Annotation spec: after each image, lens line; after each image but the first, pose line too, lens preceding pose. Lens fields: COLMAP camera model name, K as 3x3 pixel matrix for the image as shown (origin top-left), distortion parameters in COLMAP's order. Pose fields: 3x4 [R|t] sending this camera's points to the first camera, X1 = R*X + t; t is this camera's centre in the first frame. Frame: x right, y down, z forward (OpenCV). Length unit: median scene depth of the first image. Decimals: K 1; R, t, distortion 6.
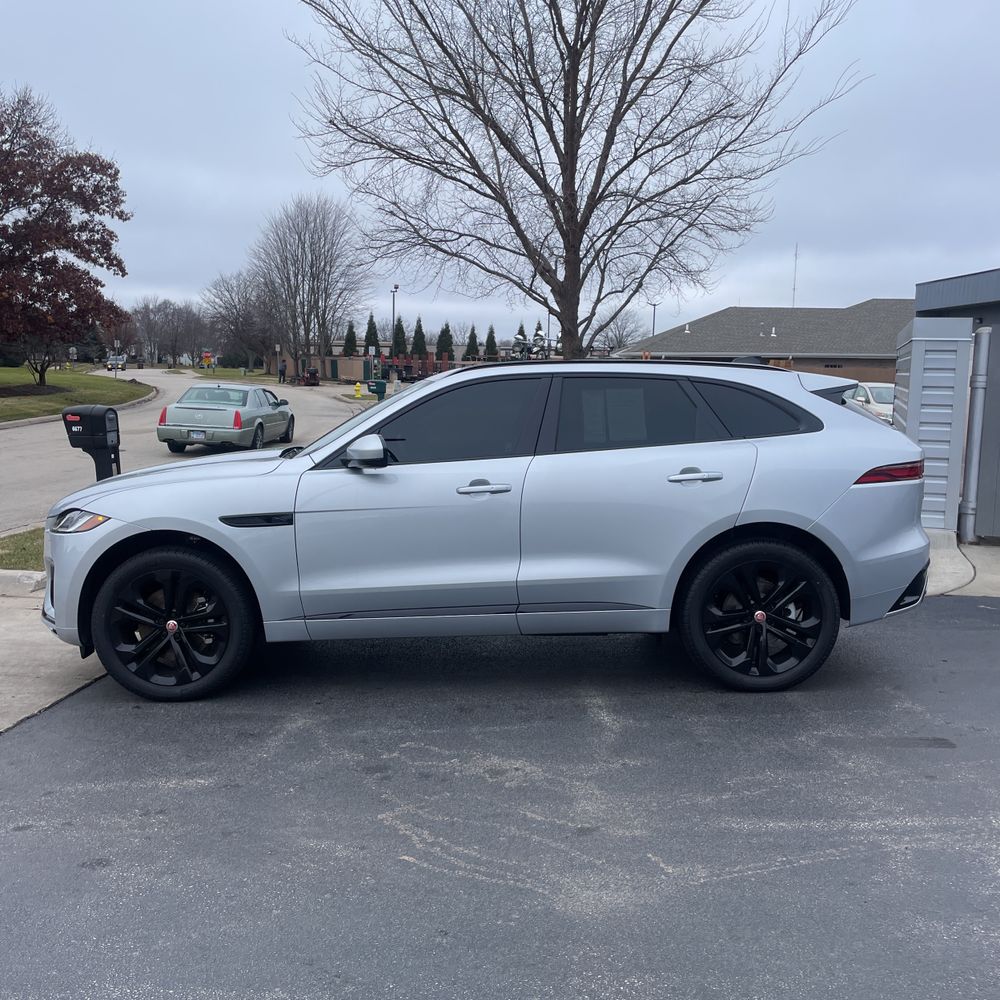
lens RADIAL K [[1019.4, 0, 510.8], [0, 1019.4, 497.5], [0, 0, 1]] dist [0.033301, 0.000000]
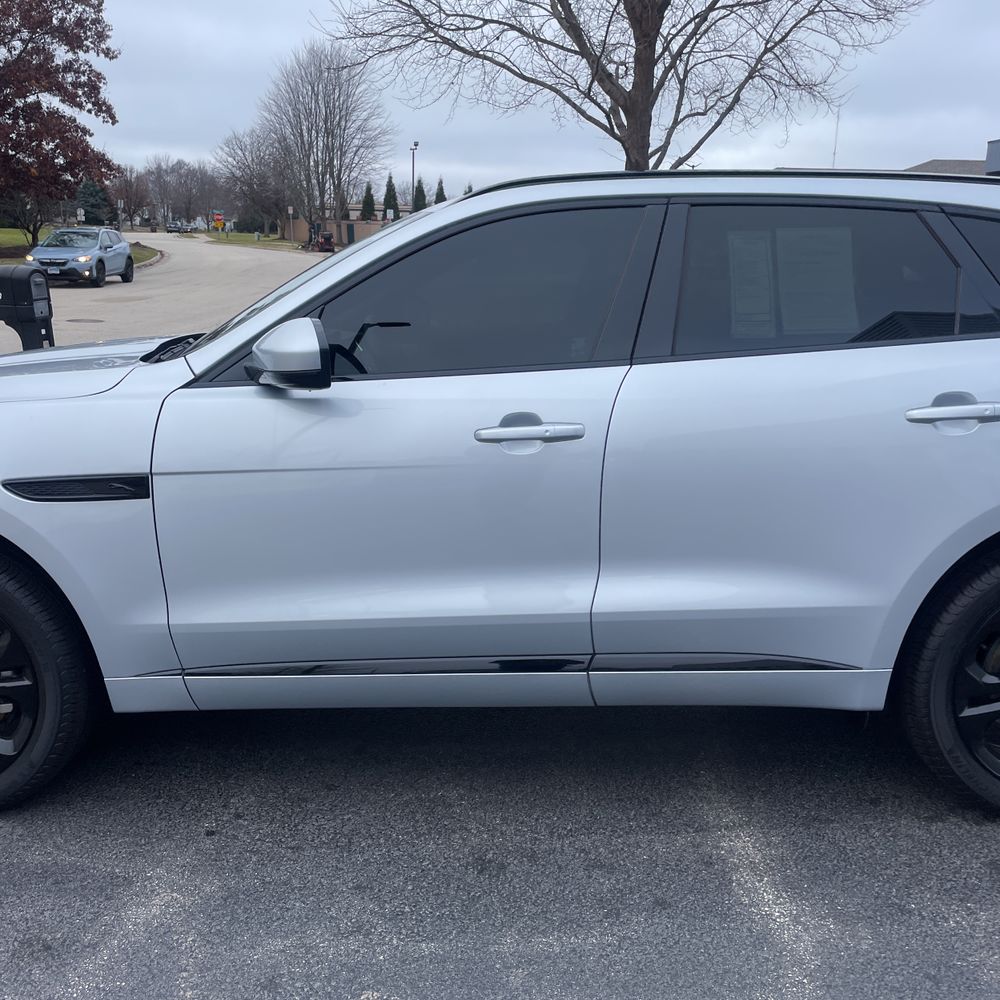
lens RADIAL K [[1019.4, 0, 510.7], [0, 1019.4, 495.3], [0, 0, 1]] dist [0.033301, 0.000000]
pose [[0.999686, 0.014094, -0.020730, -0.024066], [-0.011470, 0.992502, 0.121687, -0.036997], [0.022290, -0.121411, 0.992352, 0.485775]]
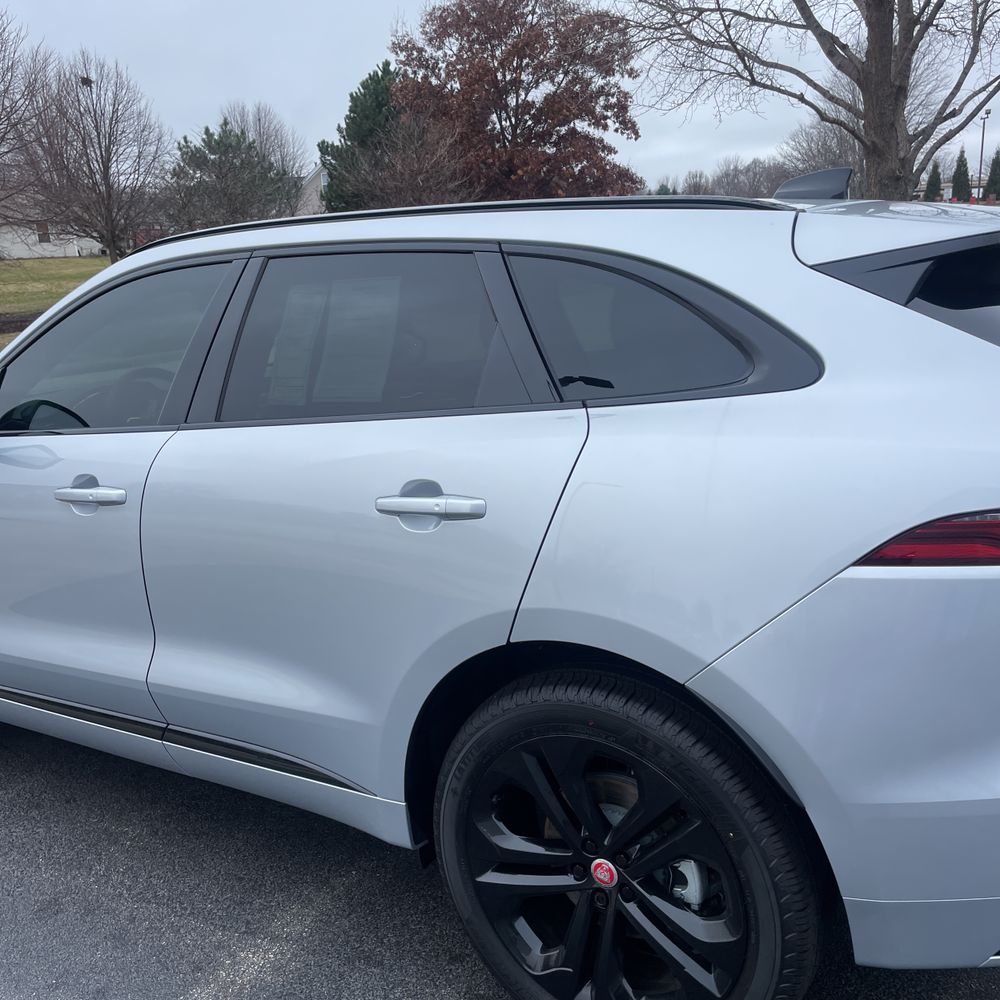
lens RADIAL K [[1019.4, 0, 492.6], [0, 1019.4, 501.9], [0, 0, 1]] dist [0.033301, 0.000000]
pose [[0.839204, 0.077844, -0.538216, 0.400559], [-0.004129, 0.990585, 0.136834, -0.073234], [0.543801, -0.112610, 0.831625, 0.664251]]
